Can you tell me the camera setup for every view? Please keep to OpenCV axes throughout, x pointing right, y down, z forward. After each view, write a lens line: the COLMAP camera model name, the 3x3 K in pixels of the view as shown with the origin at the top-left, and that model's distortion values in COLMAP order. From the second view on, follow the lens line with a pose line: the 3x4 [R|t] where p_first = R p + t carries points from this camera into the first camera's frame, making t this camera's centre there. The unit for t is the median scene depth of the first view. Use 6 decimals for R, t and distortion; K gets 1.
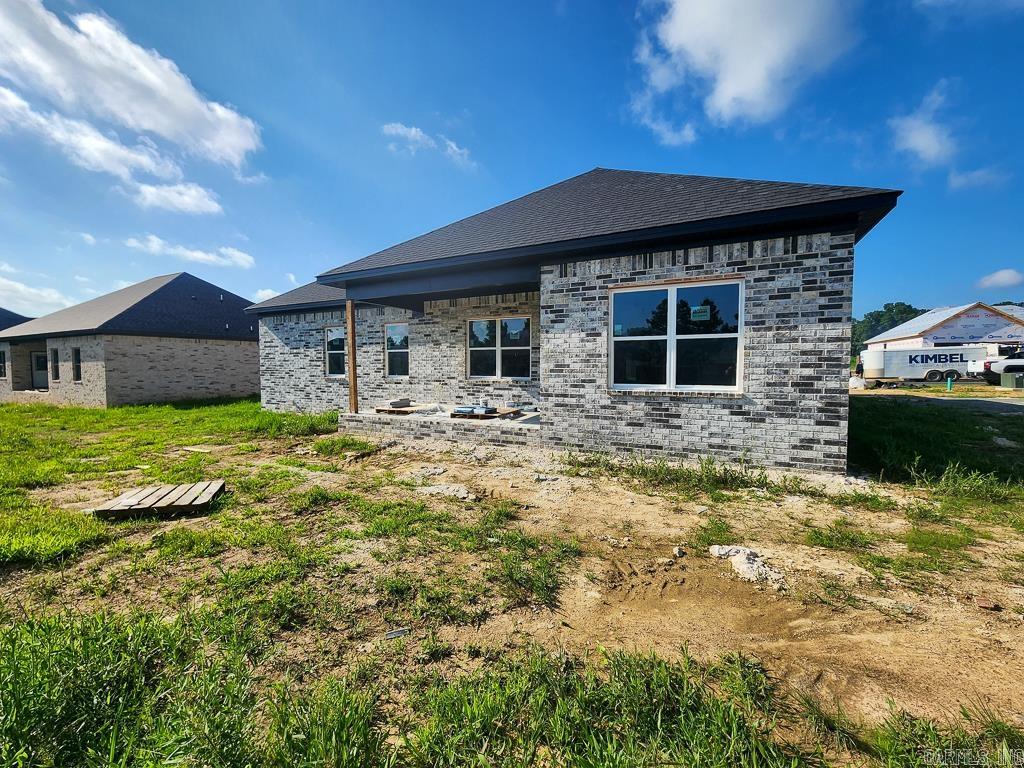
lens RADIAL K [[424.6, 0, 512.9], [0, 424.6, 381.5], [0, 0, 1]] dist [-0.000742, 0.000162]
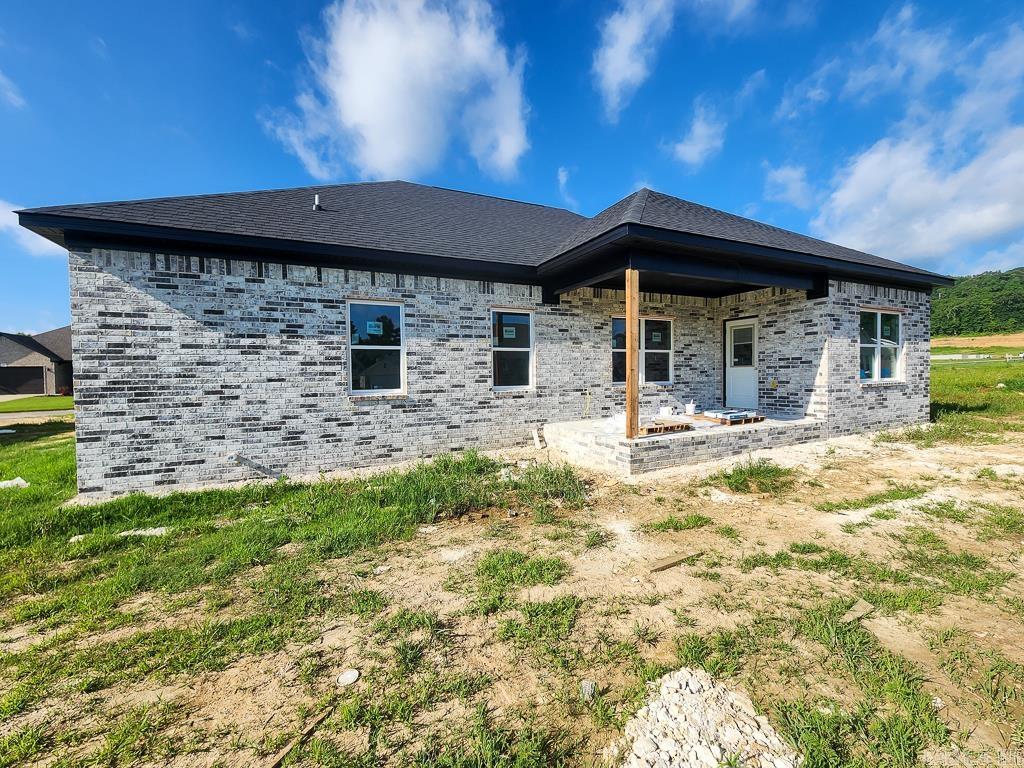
lens RADIAL K [[424.6, 0, 513.7], [0, 424.6, 382.9], [0, 0, 1]] dist [-0.000742, 0.000162]
pose [[0.600947, -0.024749, 0.798905, -0.869213], [0.047628, 0.998853, -0.004883, -0.016549], [-0.797868, 0.040985, 0.601437, 0.632239]]
